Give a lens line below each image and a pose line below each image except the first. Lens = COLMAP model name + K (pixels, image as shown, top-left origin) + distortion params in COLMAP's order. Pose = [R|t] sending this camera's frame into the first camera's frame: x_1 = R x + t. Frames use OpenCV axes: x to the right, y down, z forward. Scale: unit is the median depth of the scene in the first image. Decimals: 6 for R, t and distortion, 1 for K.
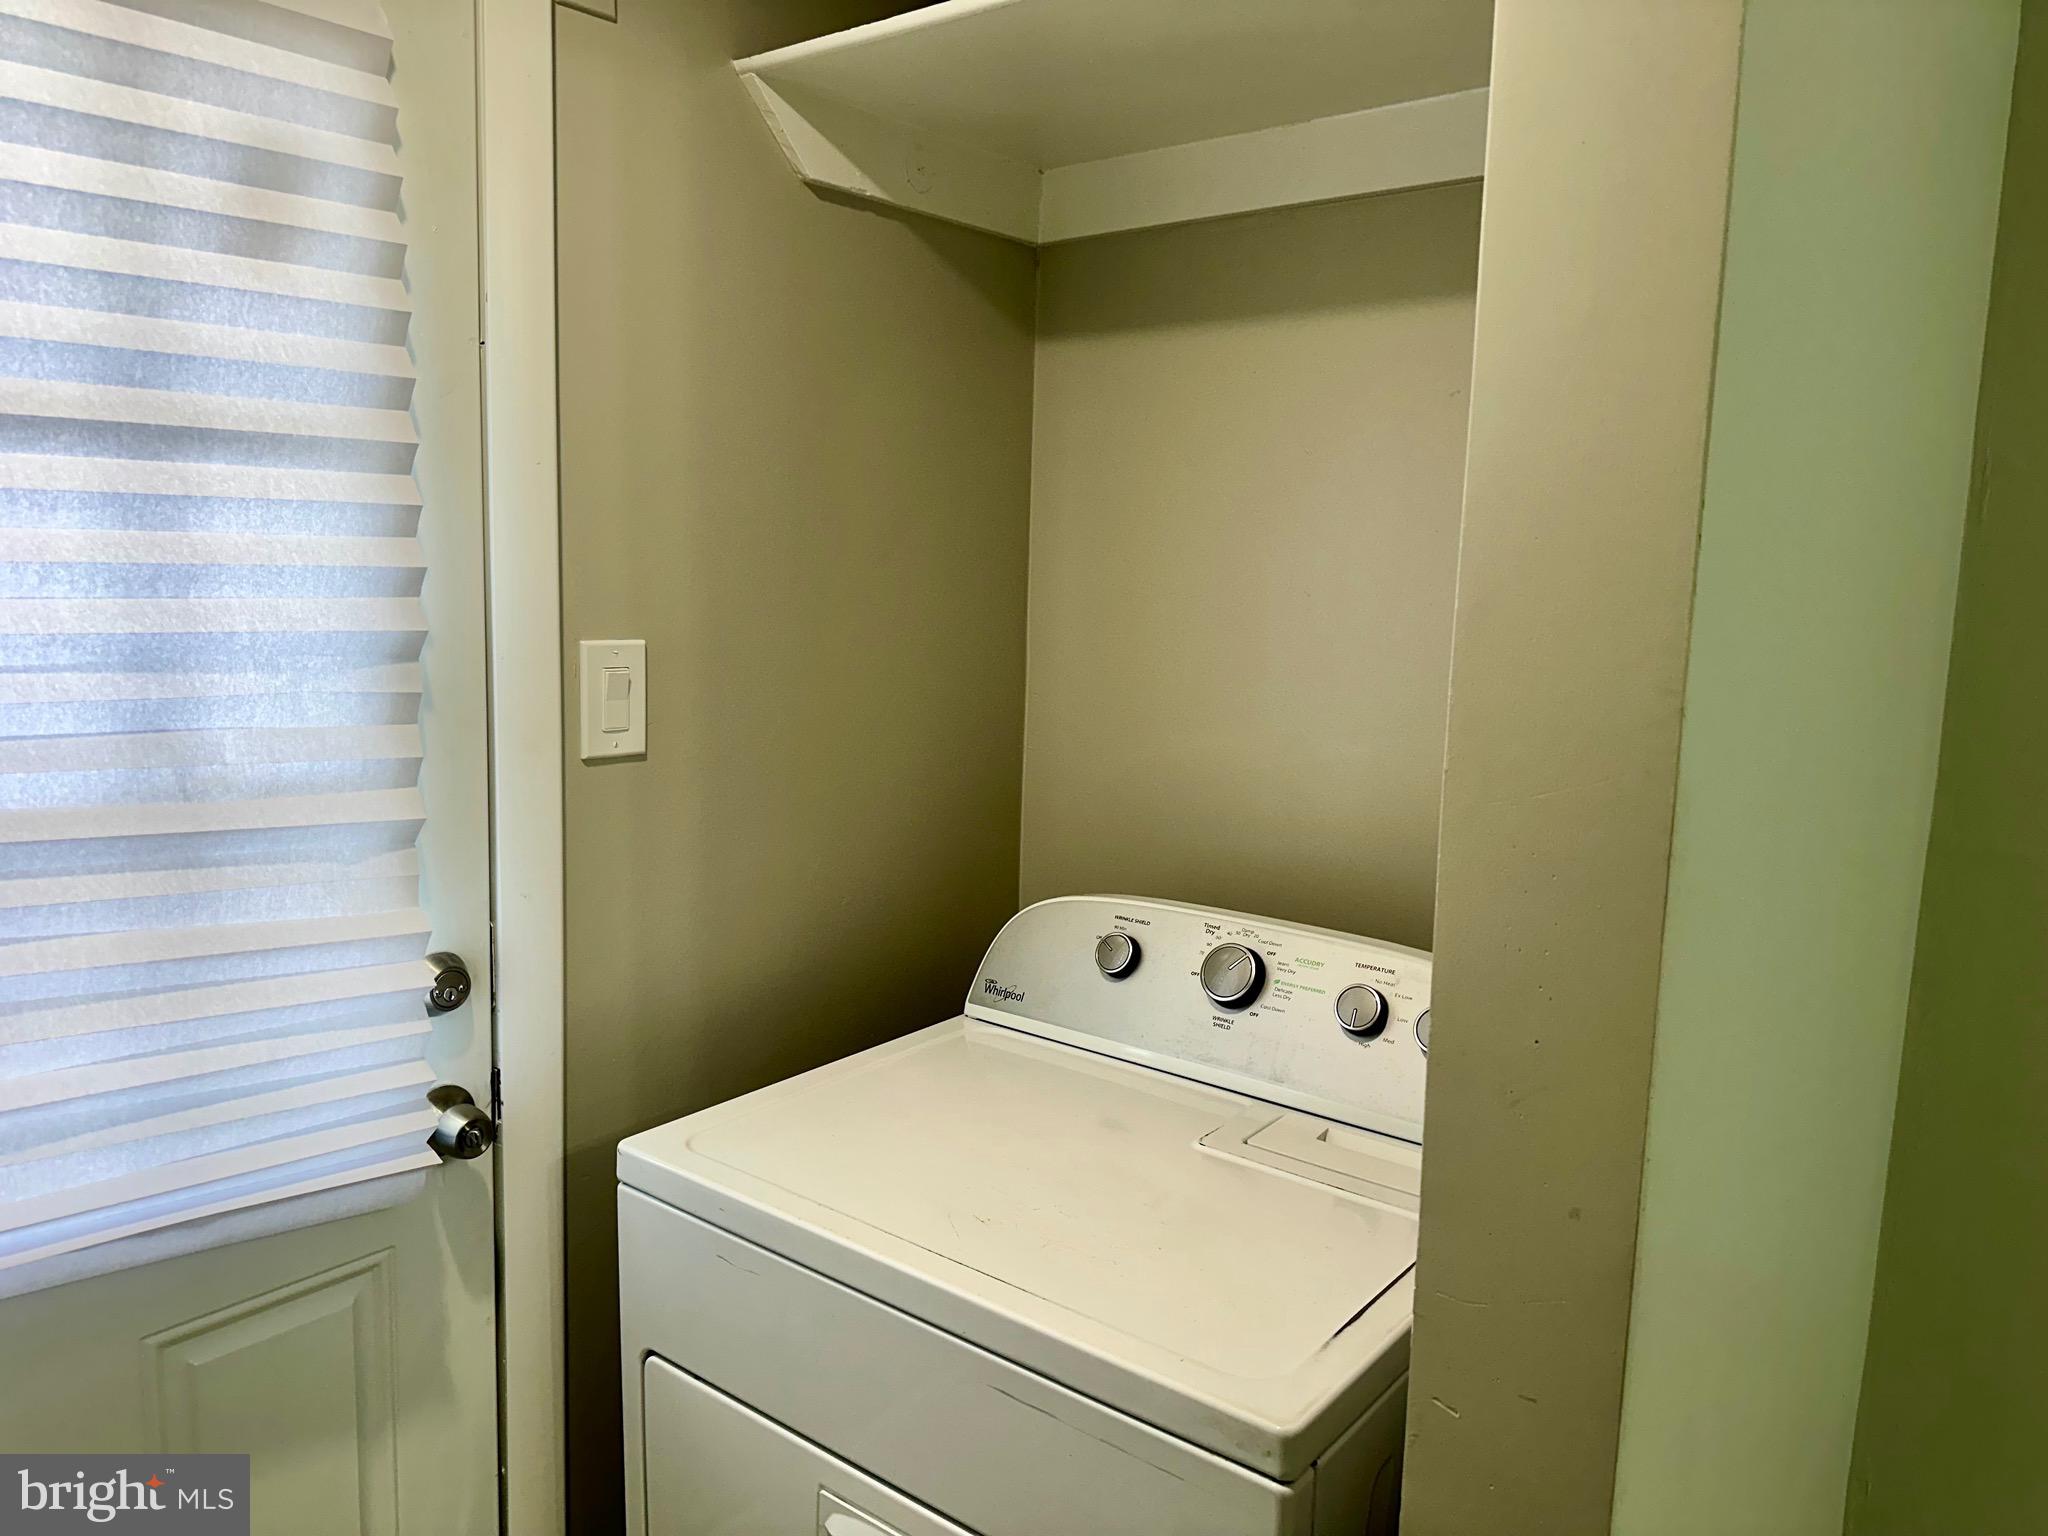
lens RADIAL K [[1460.9, 0, 1028.4], [0, 1460.9, 760.7], [0, 0, 1]] dist [0.046222, -0.053253]
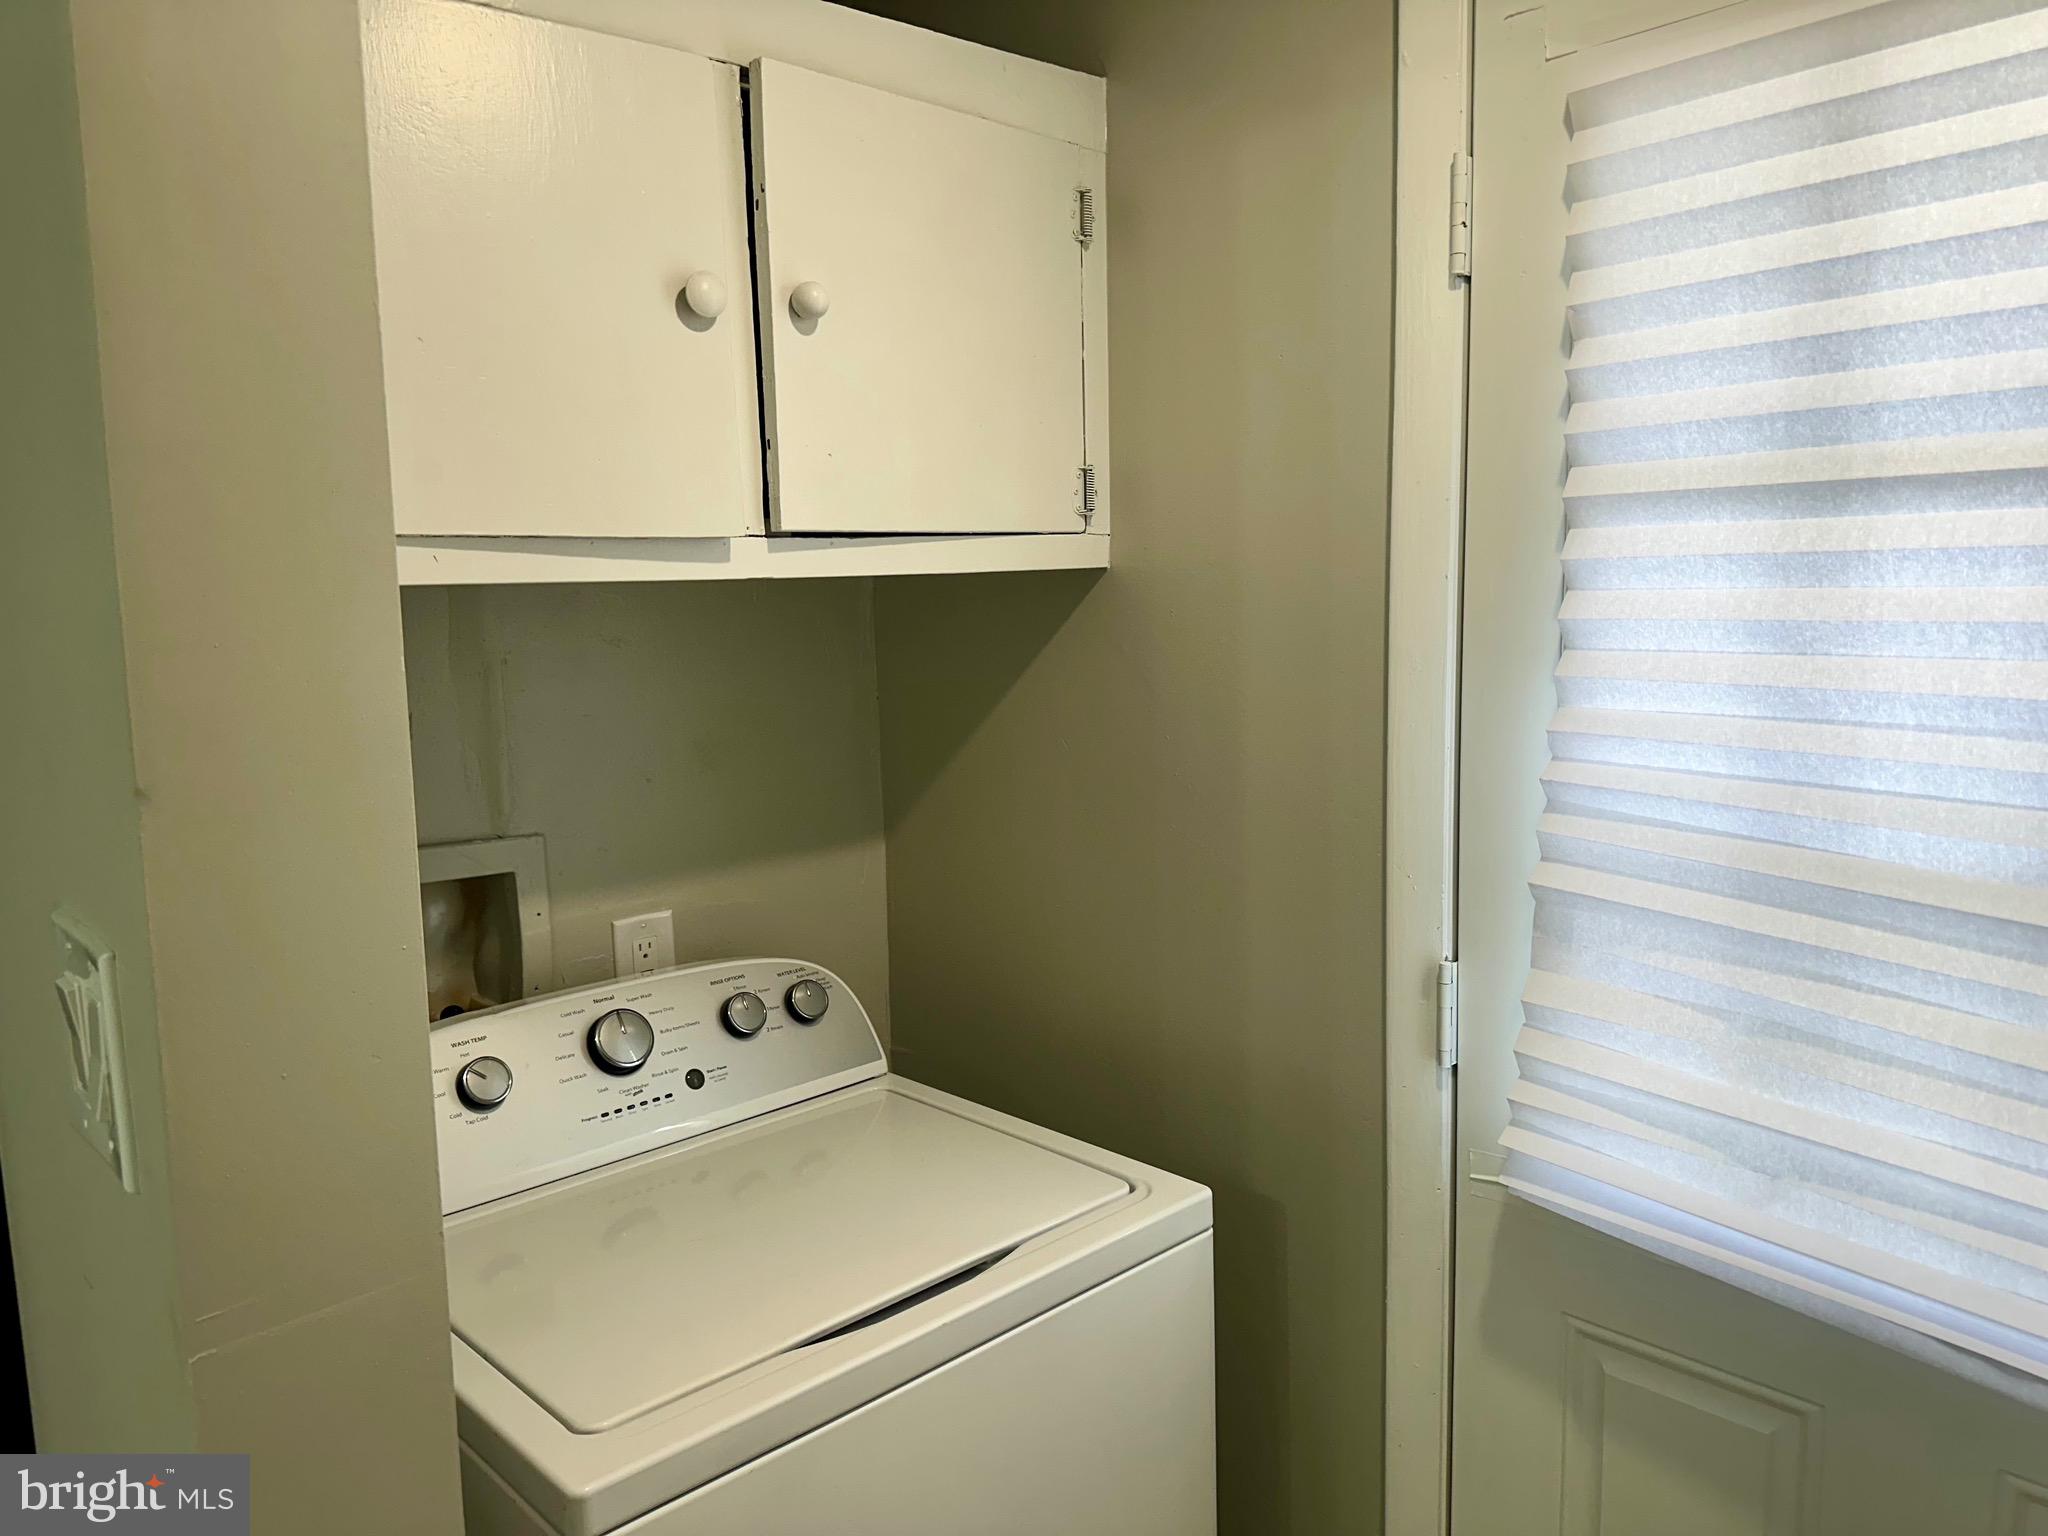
lens RADIAL K [[1460.9, 0, 1029.8], [0, 1460.9, 776.7], [0, 0, 1]] dist [0.046222, -0.053253]
pose [[-0.143647, 0.103738, -0.984177, 0.375572], [-0.126785, 0.984366, 0.122263, -0.073299], [0.981474, 0.142342, -0.128248, 0.524060]]
